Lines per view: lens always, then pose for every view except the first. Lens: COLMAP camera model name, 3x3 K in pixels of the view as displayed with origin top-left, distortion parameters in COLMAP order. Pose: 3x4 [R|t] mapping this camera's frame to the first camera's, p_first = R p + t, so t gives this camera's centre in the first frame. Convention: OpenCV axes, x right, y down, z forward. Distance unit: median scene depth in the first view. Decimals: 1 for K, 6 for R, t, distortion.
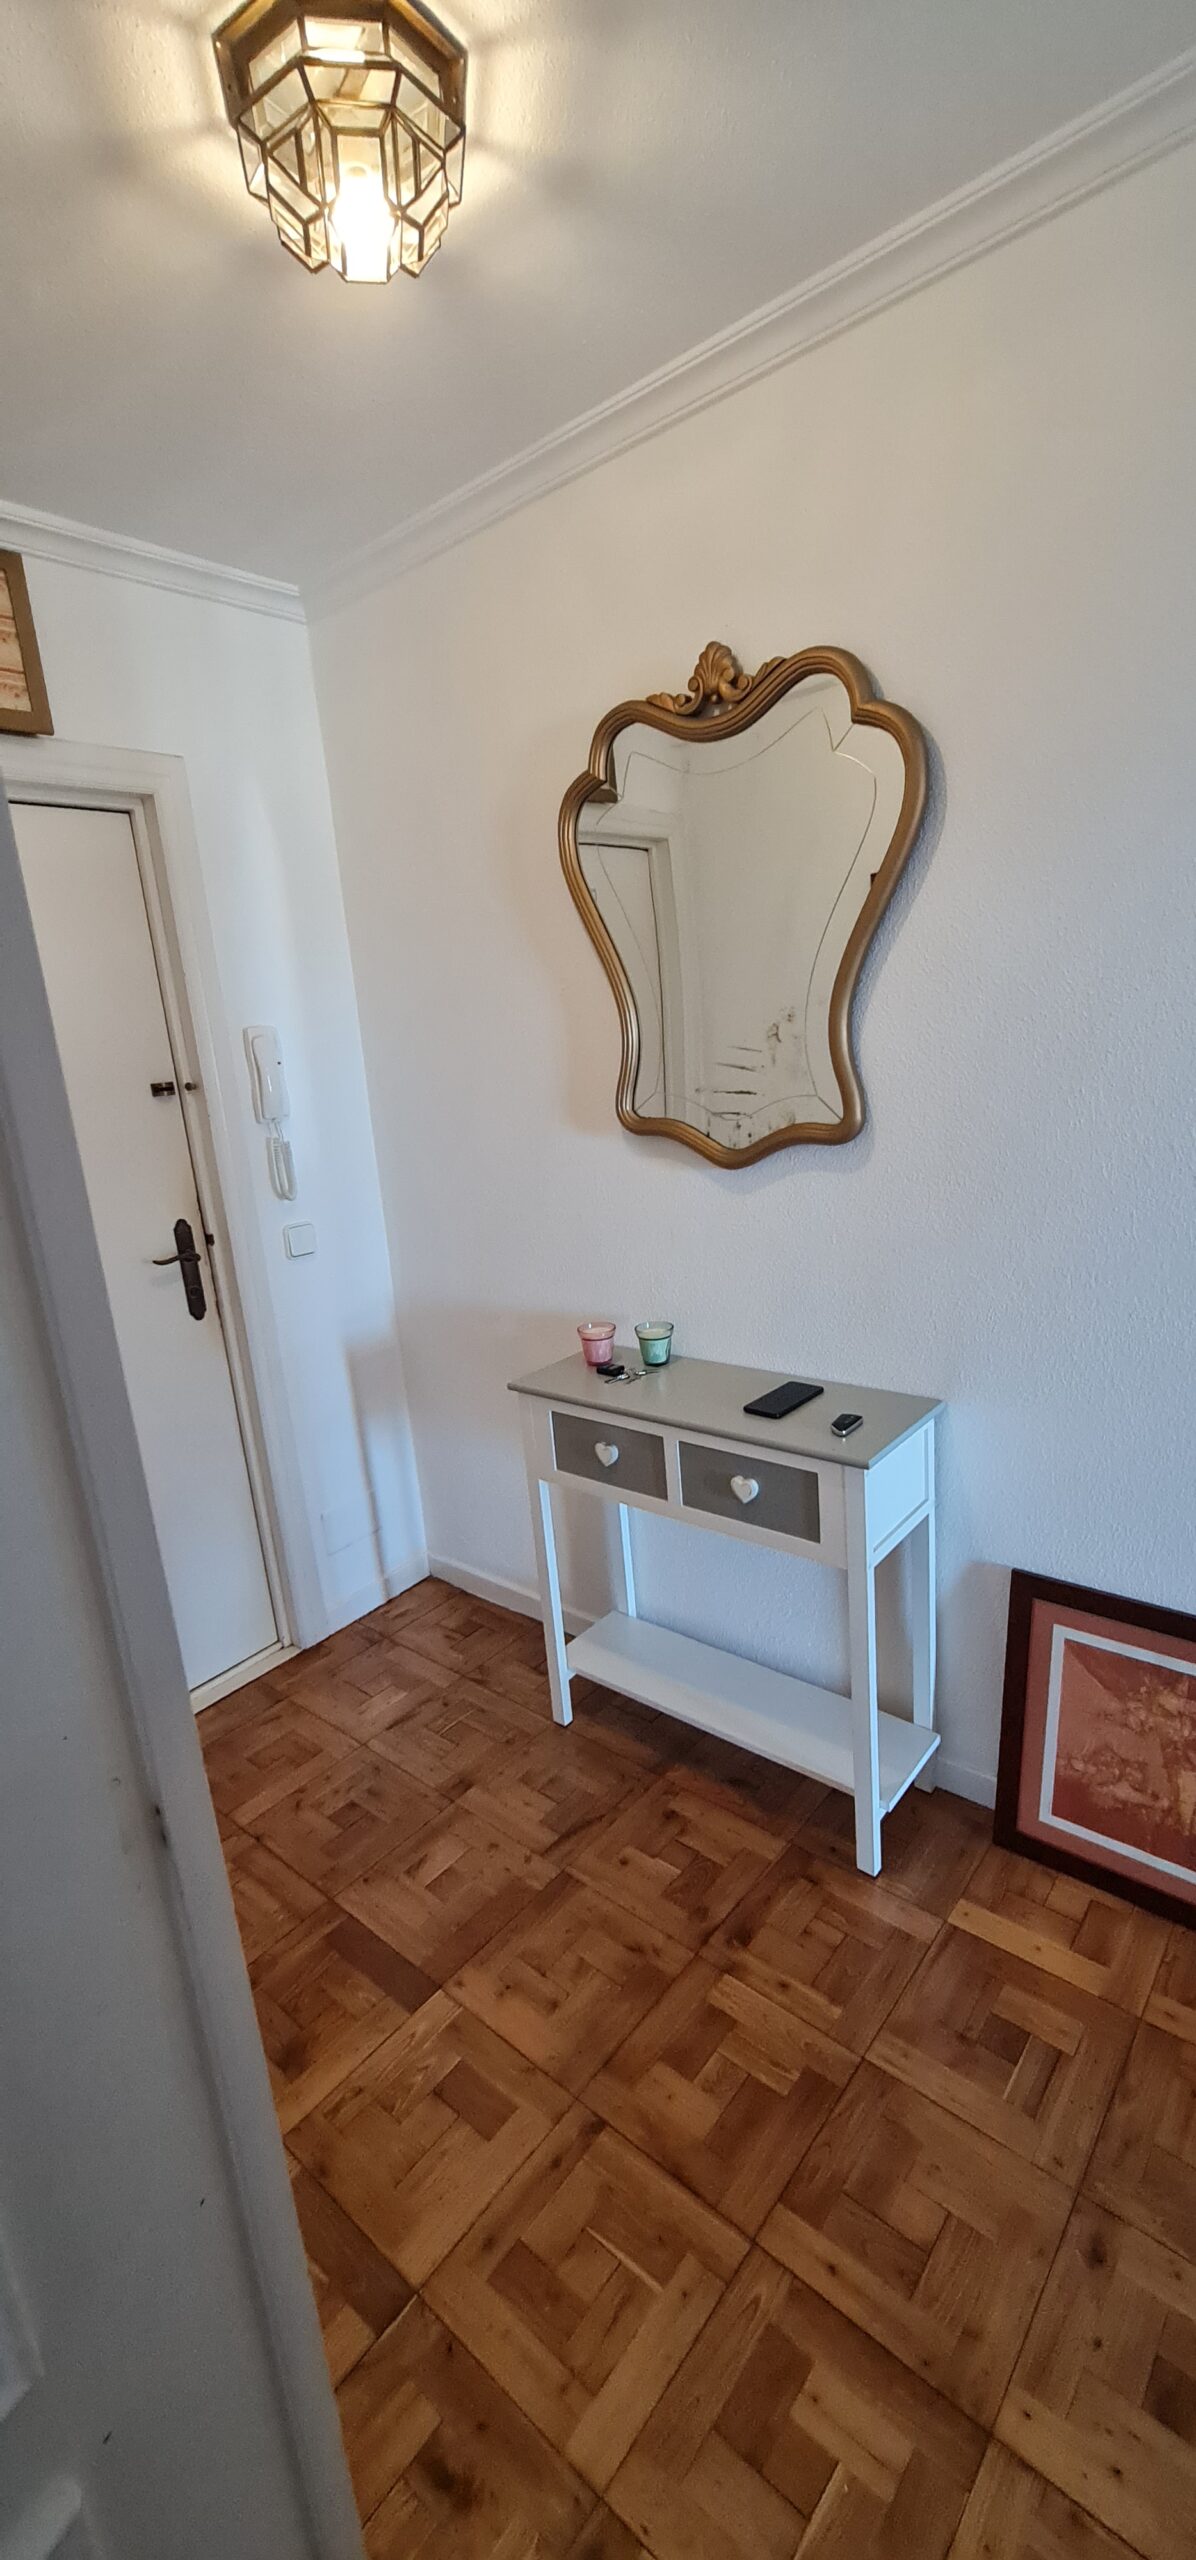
lens RADIAL K [[1044.9, 0, 599.8], [0, 1044.9, 1290.9], [0, 0, 1]] dist [0.002145, -0.000201]
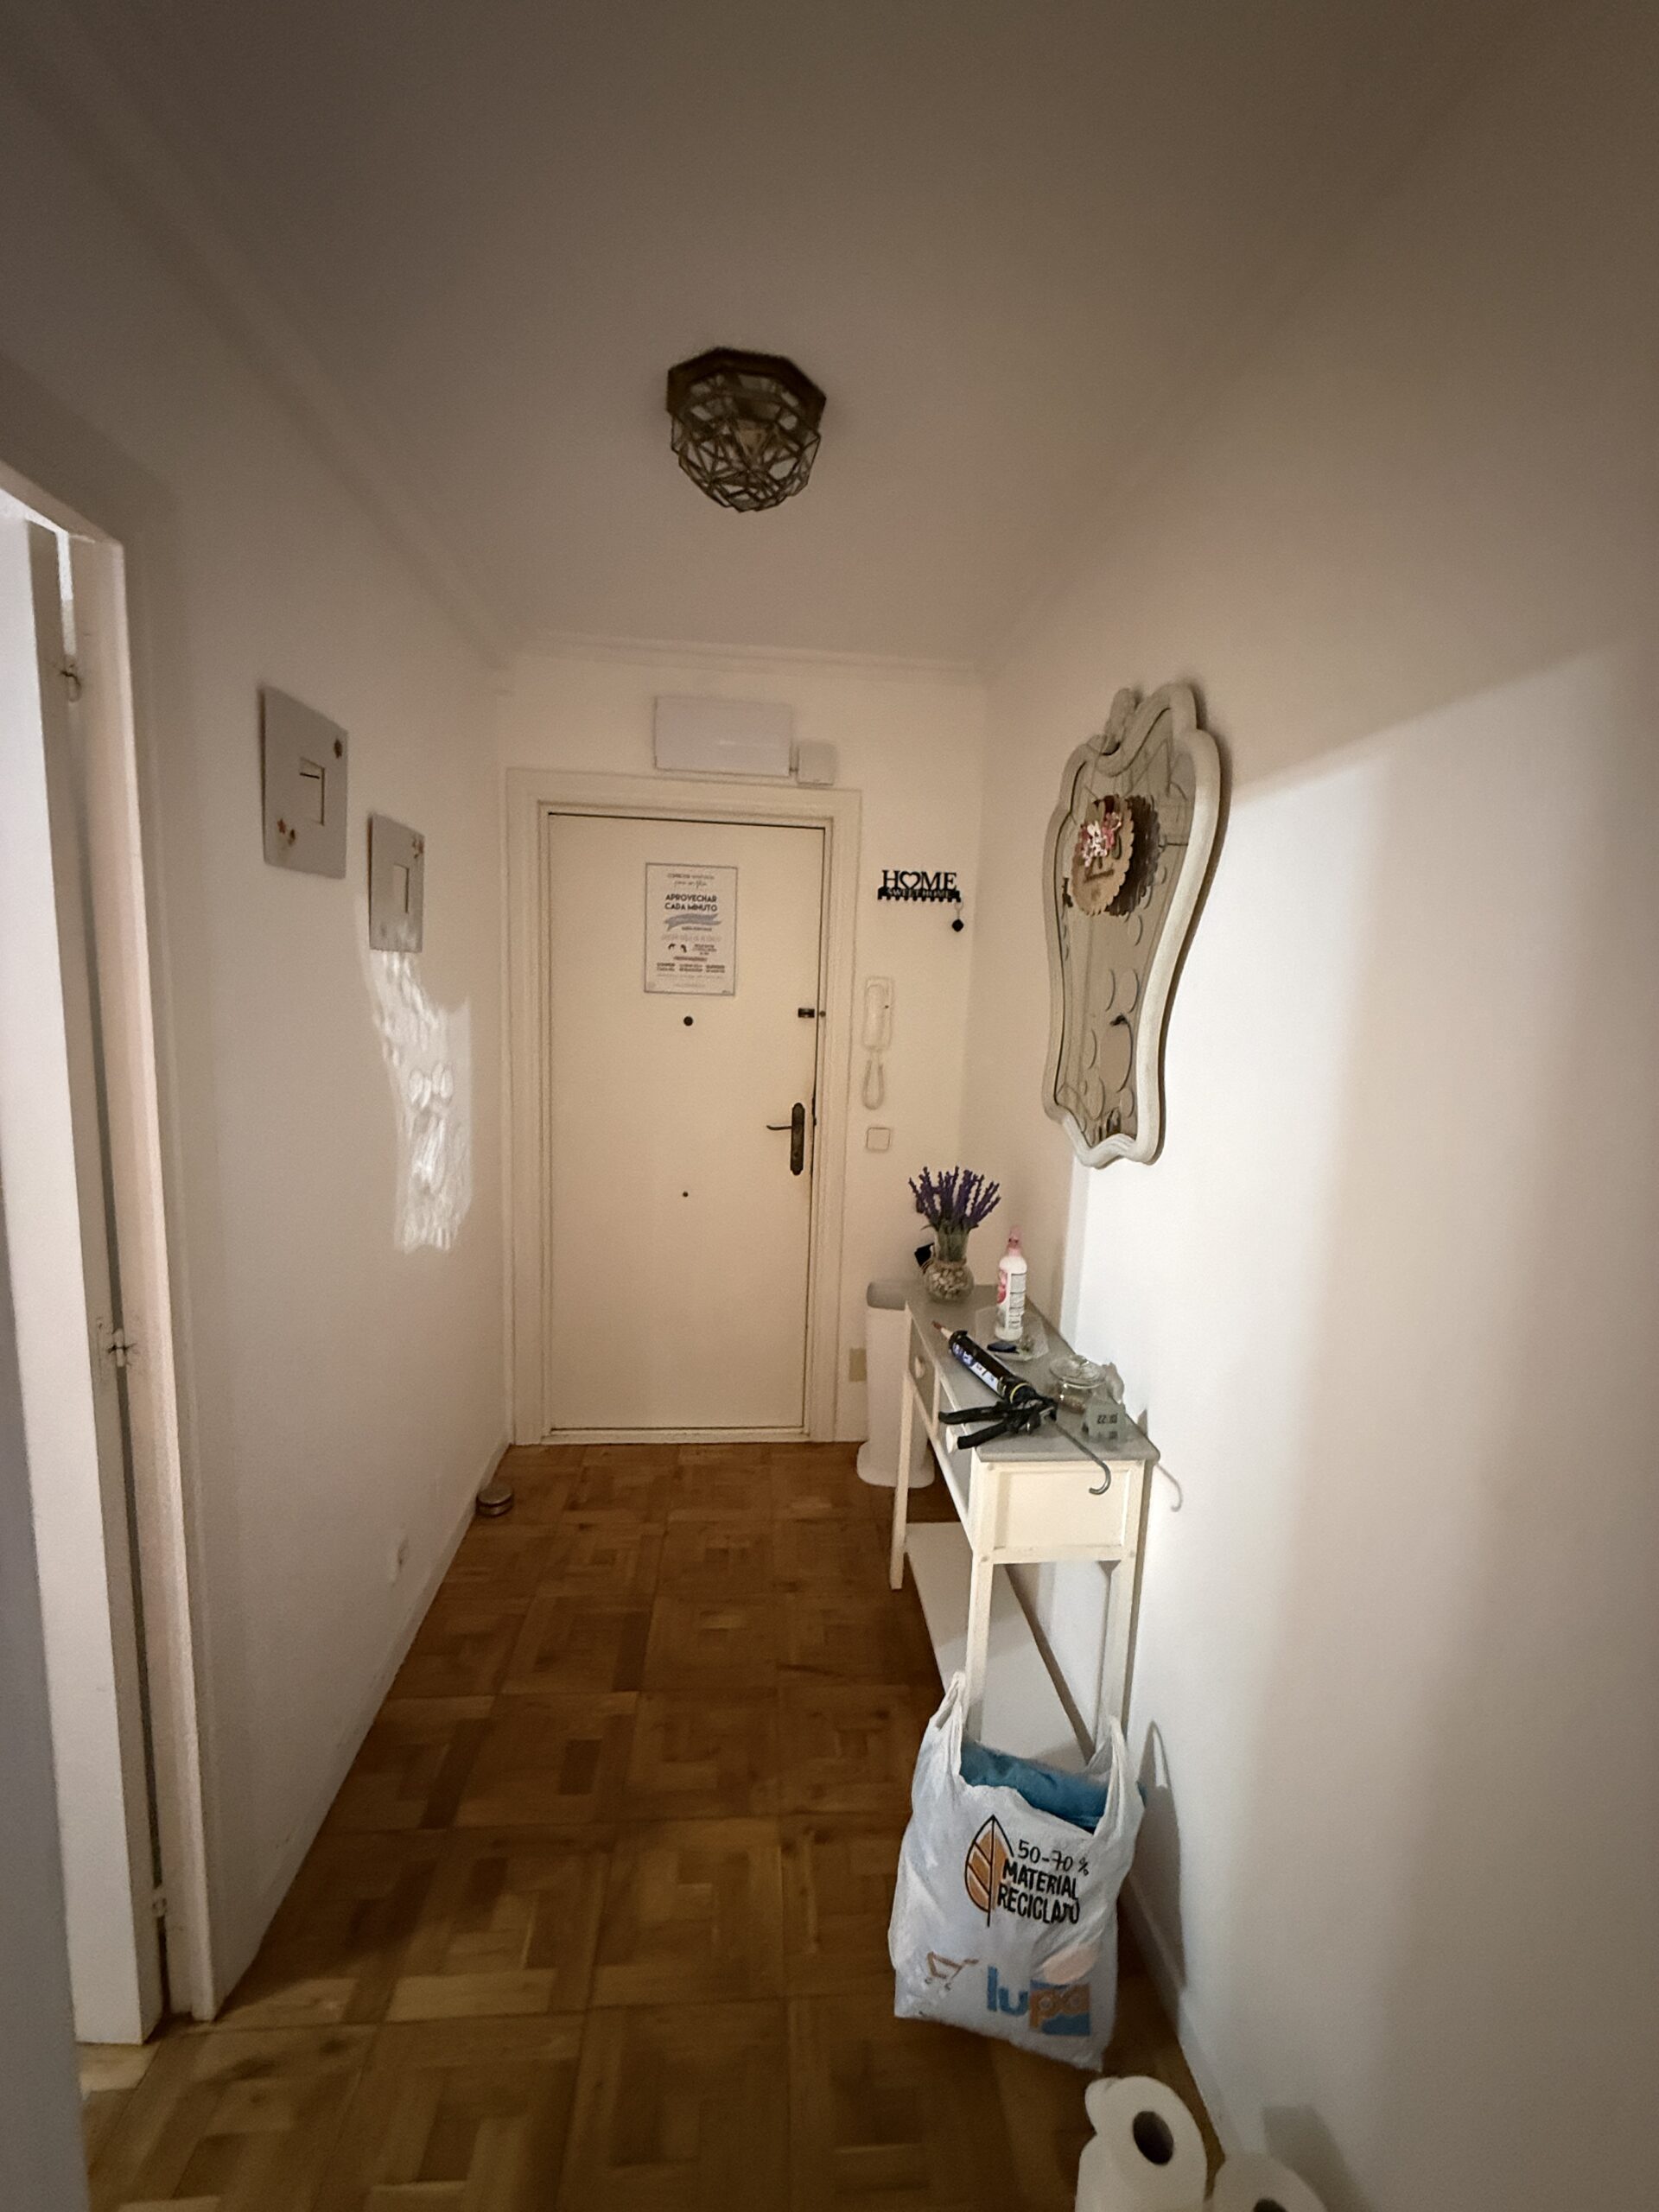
lens RADIAL K [[886.2, 0, 826.9], [0, 886.2, 1099.8], [0, 0, 1]] dist [-0.000839, 0.000267]
pose [[0.697217, 0.197701, -0.689059, 0.545636], [-0.266697, 0.963757, 0.006662, -0.108076], [0.665403, 0.179125, 0.724674, 0.178986]]
